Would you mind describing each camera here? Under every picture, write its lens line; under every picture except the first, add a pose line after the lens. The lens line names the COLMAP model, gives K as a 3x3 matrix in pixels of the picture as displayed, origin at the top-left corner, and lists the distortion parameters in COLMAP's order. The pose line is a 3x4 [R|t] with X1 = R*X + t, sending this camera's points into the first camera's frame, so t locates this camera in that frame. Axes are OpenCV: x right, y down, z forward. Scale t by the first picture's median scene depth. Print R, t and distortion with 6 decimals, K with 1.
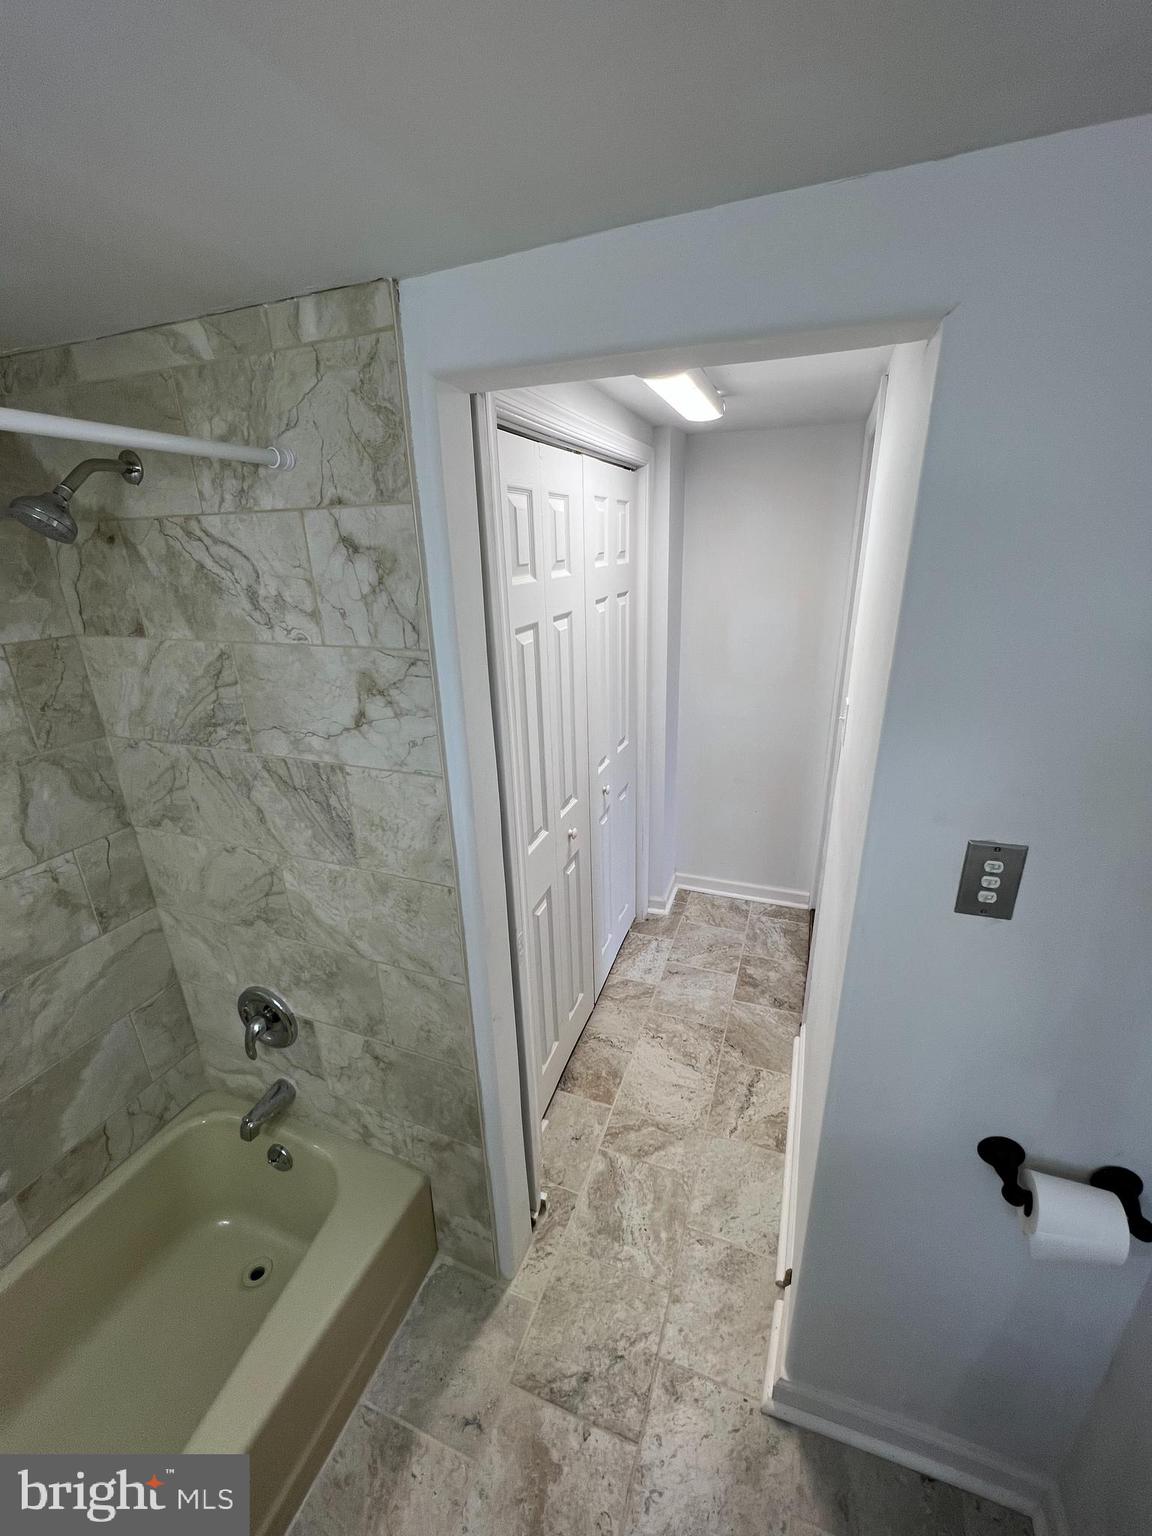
lens RADIAL K [[613.5, 0, 580.6], [0, 613.5, 764.1], [0, 0, 1]] dist [-0.000757, 0.000373]
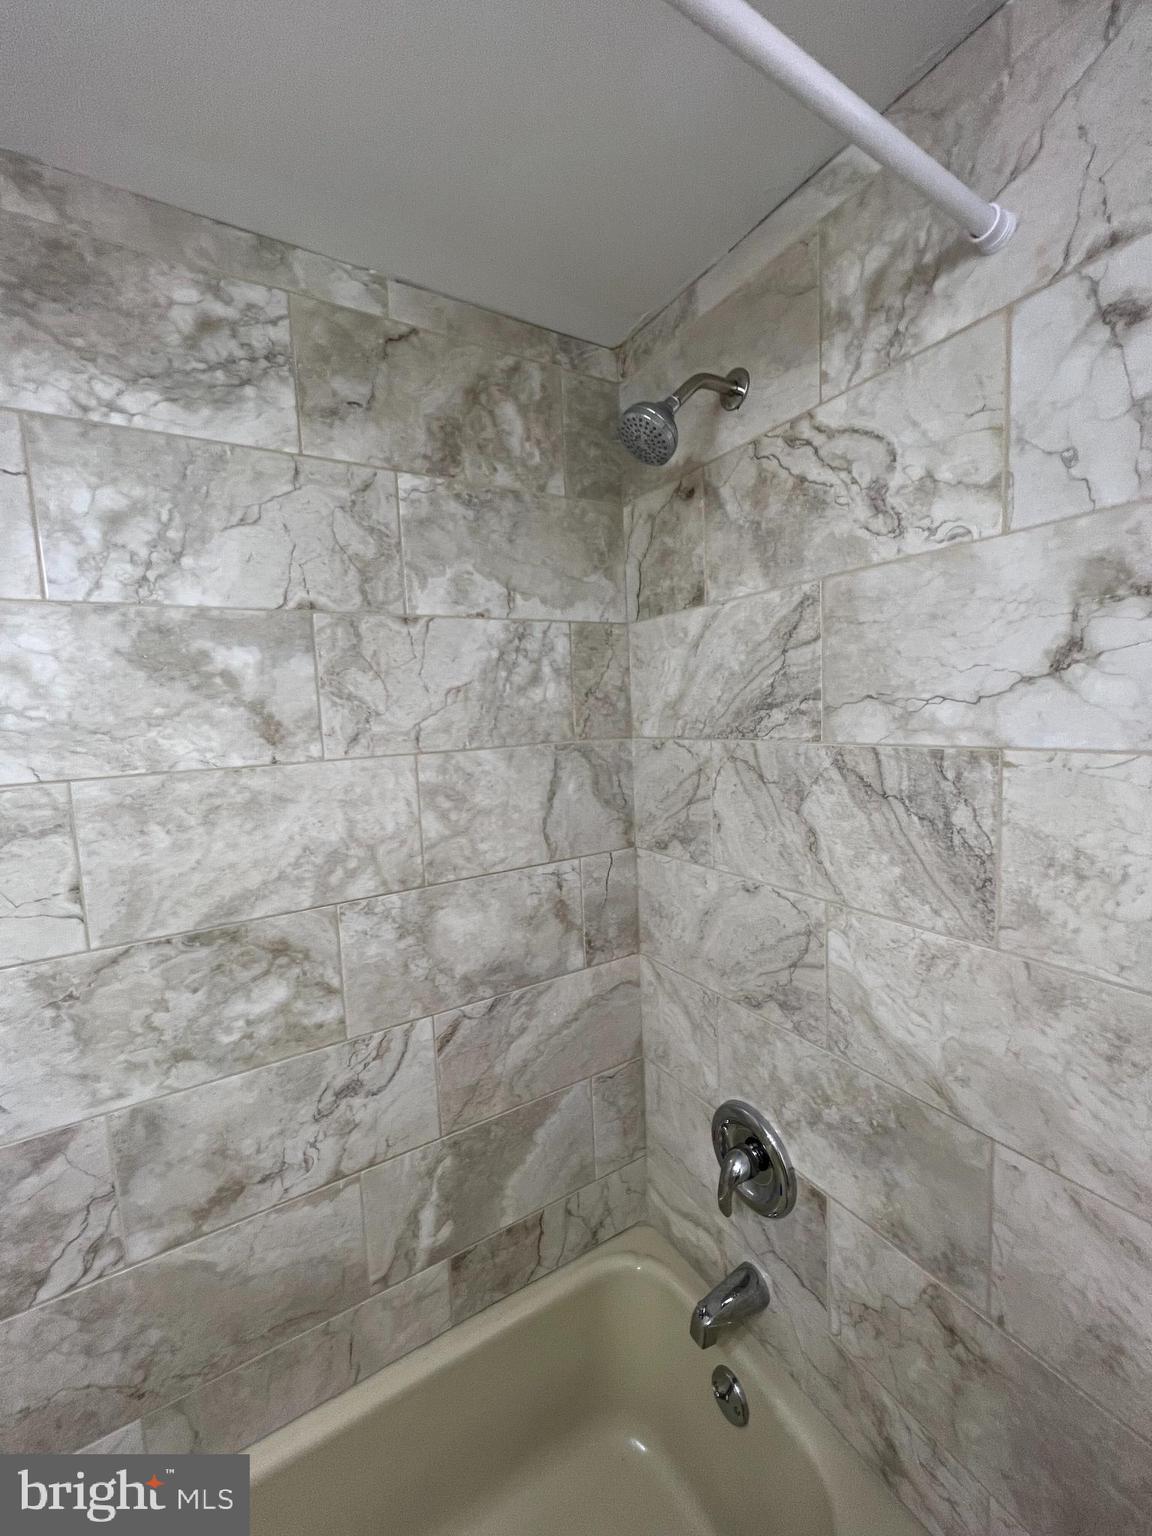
lens RADIAL K [[613.5, 0, 580.6], [0, 613.5, 764.1], [0, 0, 1]] dist [-0.000757, 0.000373]
pose [[0.789680, 0.046864, -0.611726, -0.310553], [-0.184712, 0.968976, -0.164214, 0.161325], [0.585053, 0.242670, 0.773838, 0.301836]]
